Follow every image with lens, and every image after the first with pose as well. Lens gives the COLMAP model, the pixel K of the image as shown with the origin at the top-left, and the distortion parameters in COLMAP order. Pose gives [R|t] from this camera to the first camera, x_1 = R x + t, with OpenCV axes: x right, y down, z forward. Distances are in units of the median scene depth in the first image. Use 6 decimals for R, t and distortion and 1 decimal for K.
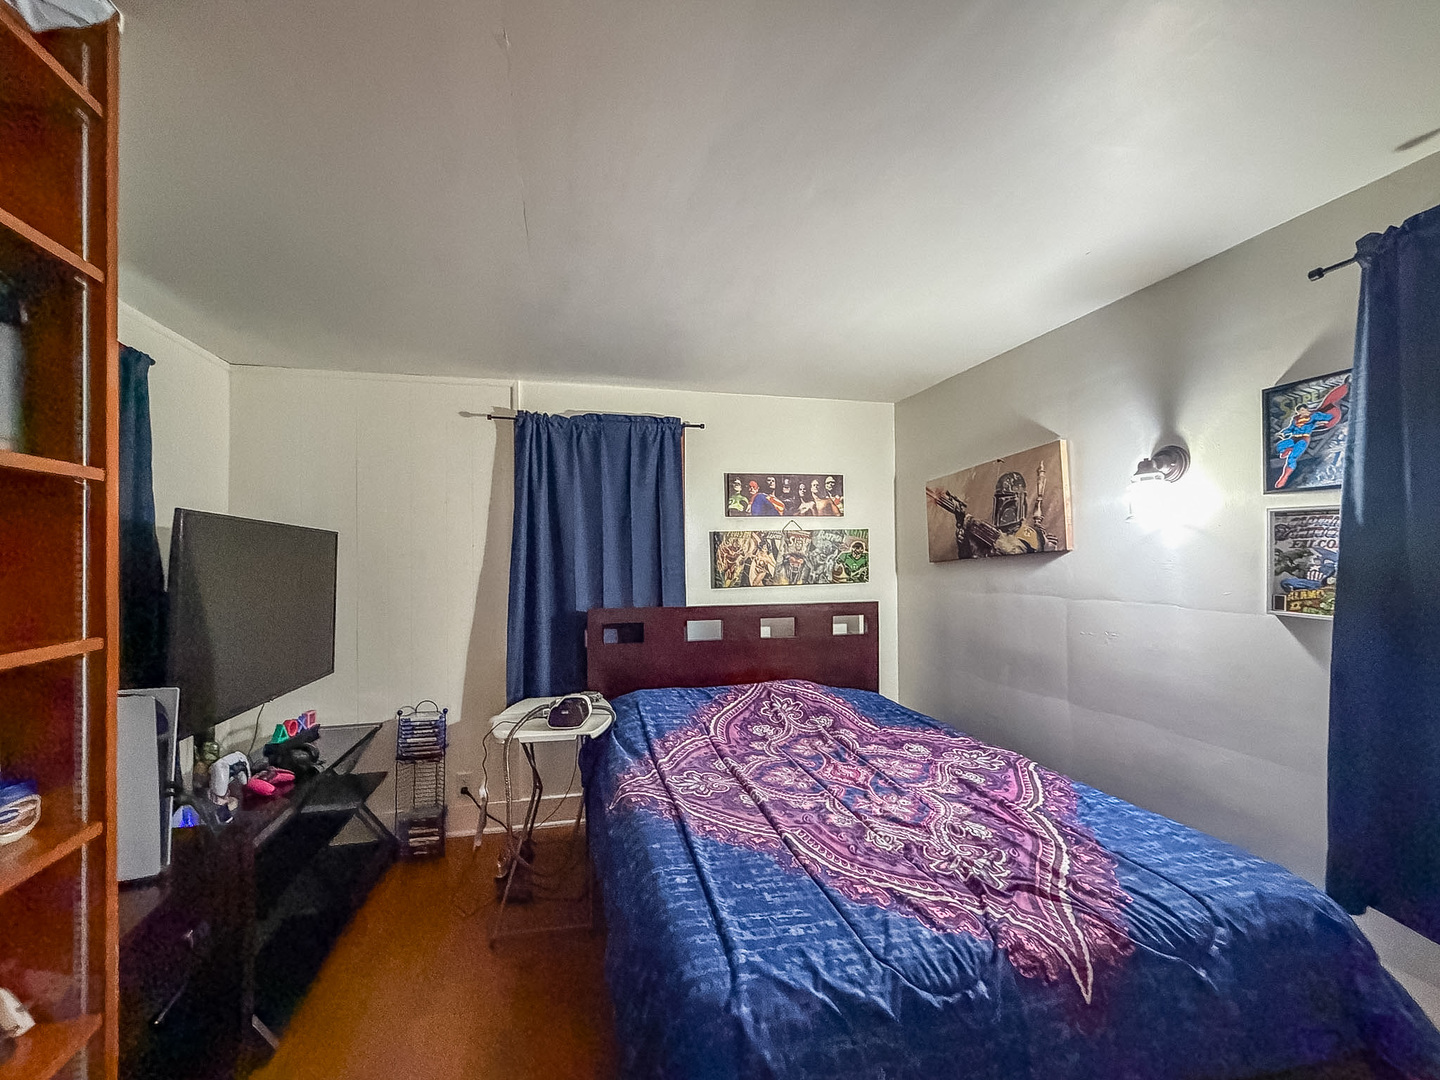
lens RADIAL K [[599.3, 0, 719.8], [0, 599.3, 540.0], [0, 0, 1]] dist [-0.001239, -0.000240]
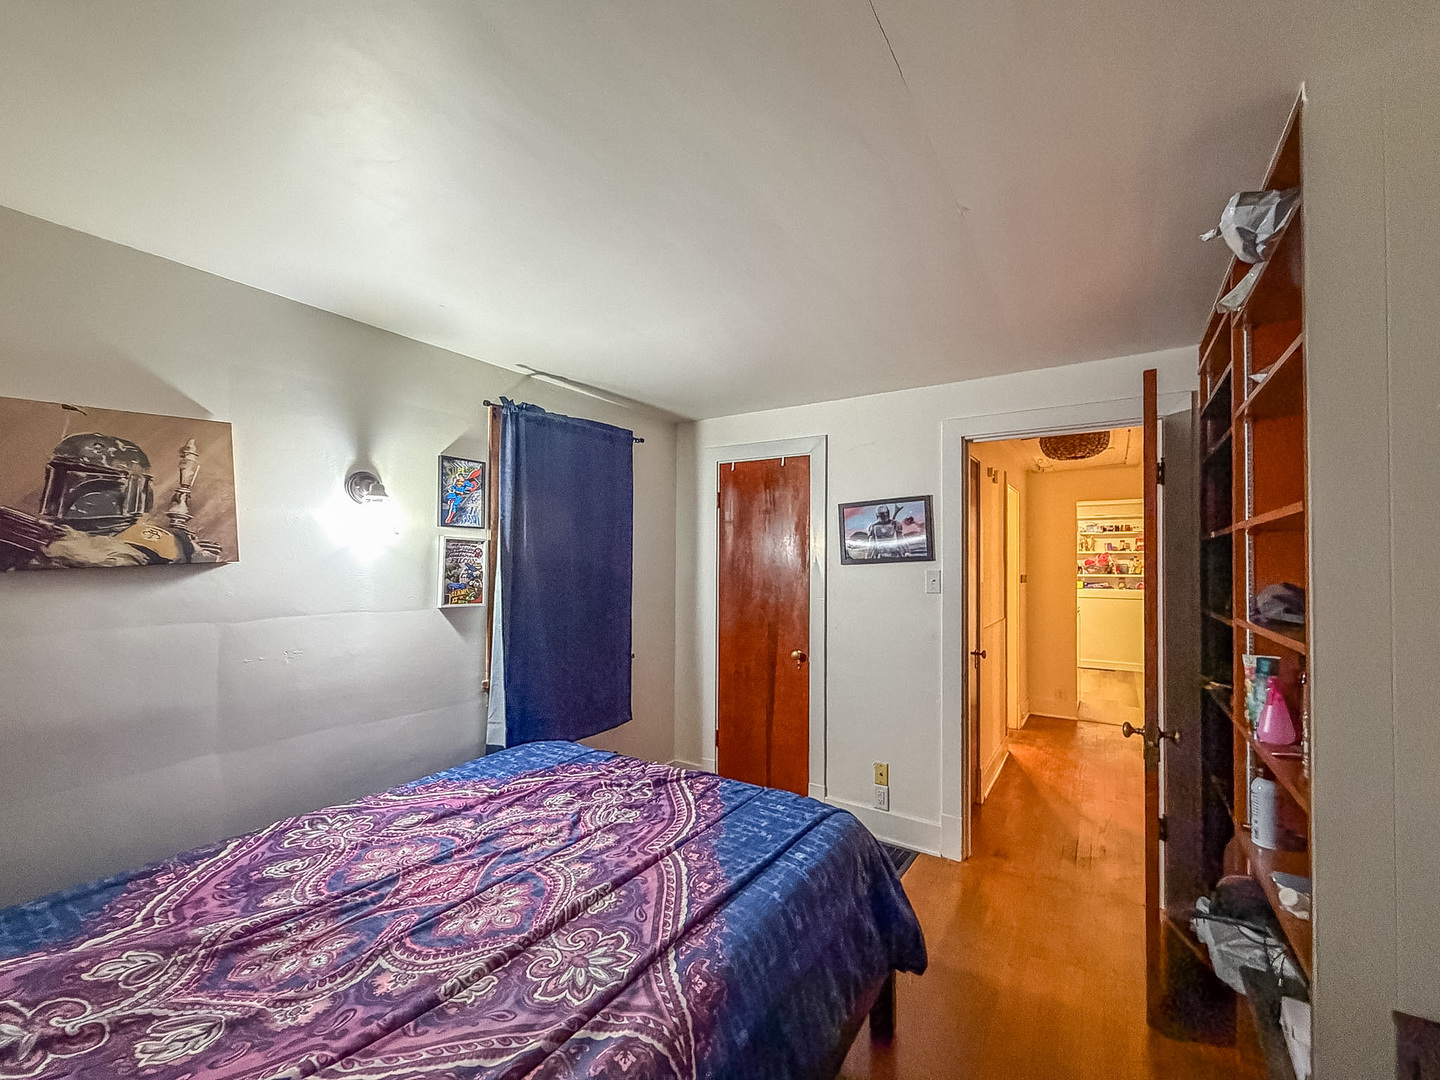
lens RADIAL K [[599.3, 0, 719.8], [0, 599.3, 540.0], [0, 0, 1]] dist [-0.001239, -0.000240]
pose [[-0.673561, 0.030873, 0.738487, -0.413449], [-0.020669, 0.997950, -0.060572, 0.020901], [-0.738843, -0.056063, -0.671541, 0.961968]]
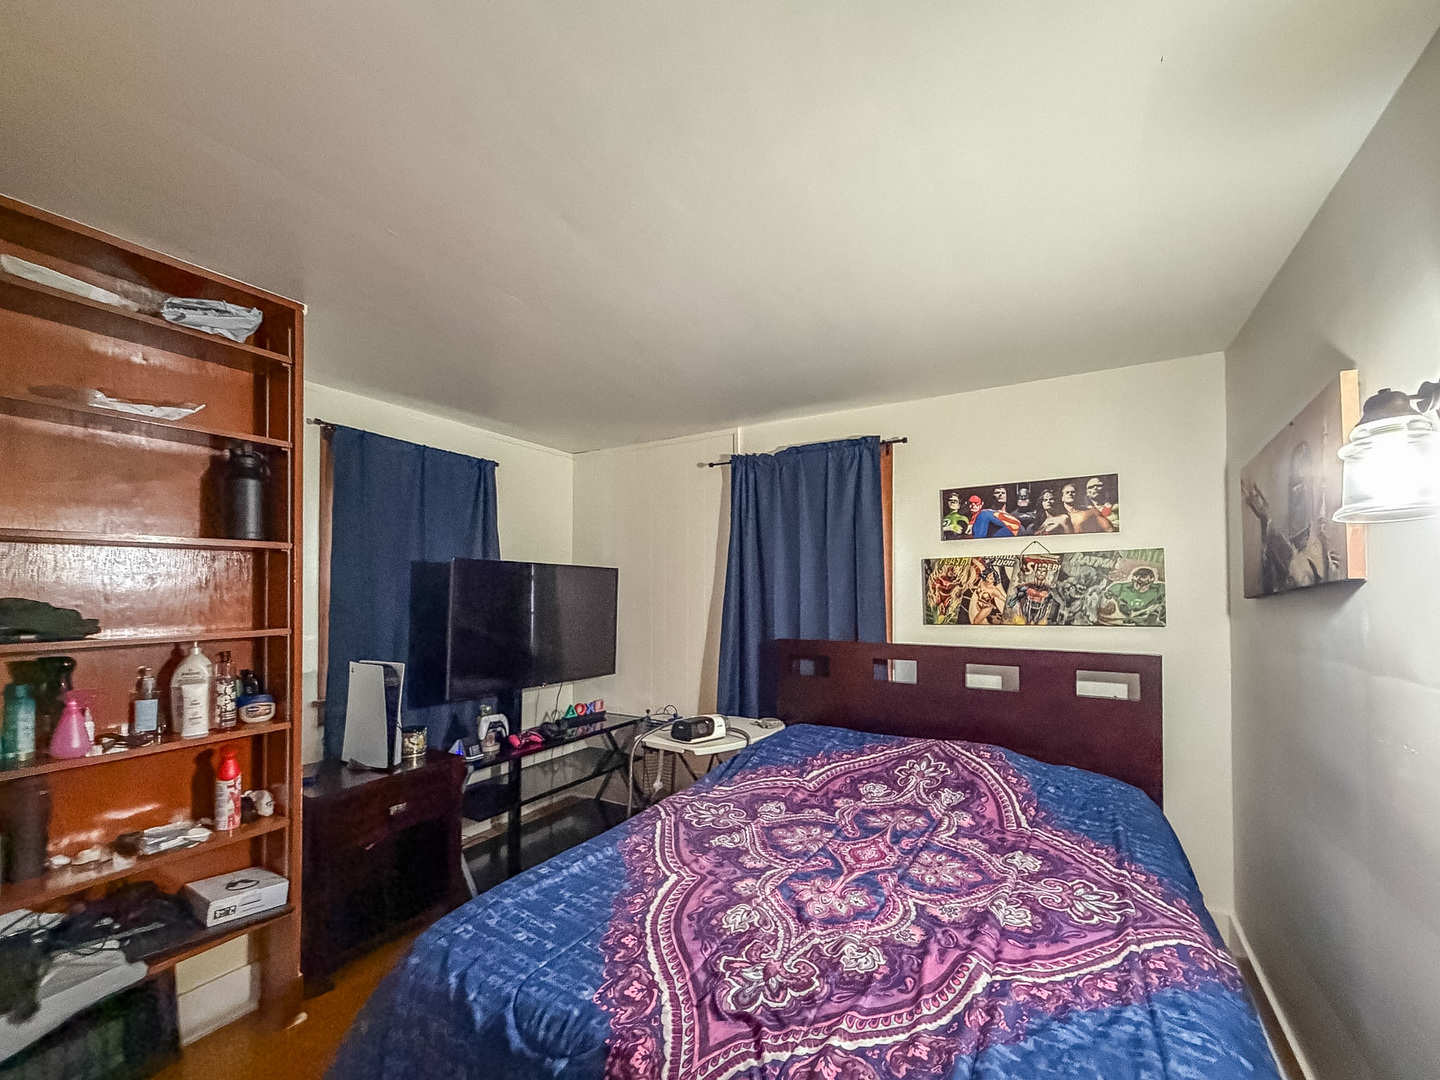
lens RADIAL K [[612.6, 0, 715.4], [0, 612.6, 566.3], [0, 0, 1]] dist [-0.000121, -0.000056]
pose [[0.711394, -0.019168, -0.702532, 0.507746], [0.017665, 0.999800, -0.009392, -0.000357], [0.702572, -0.005728, 0.711590, 0.199741]]
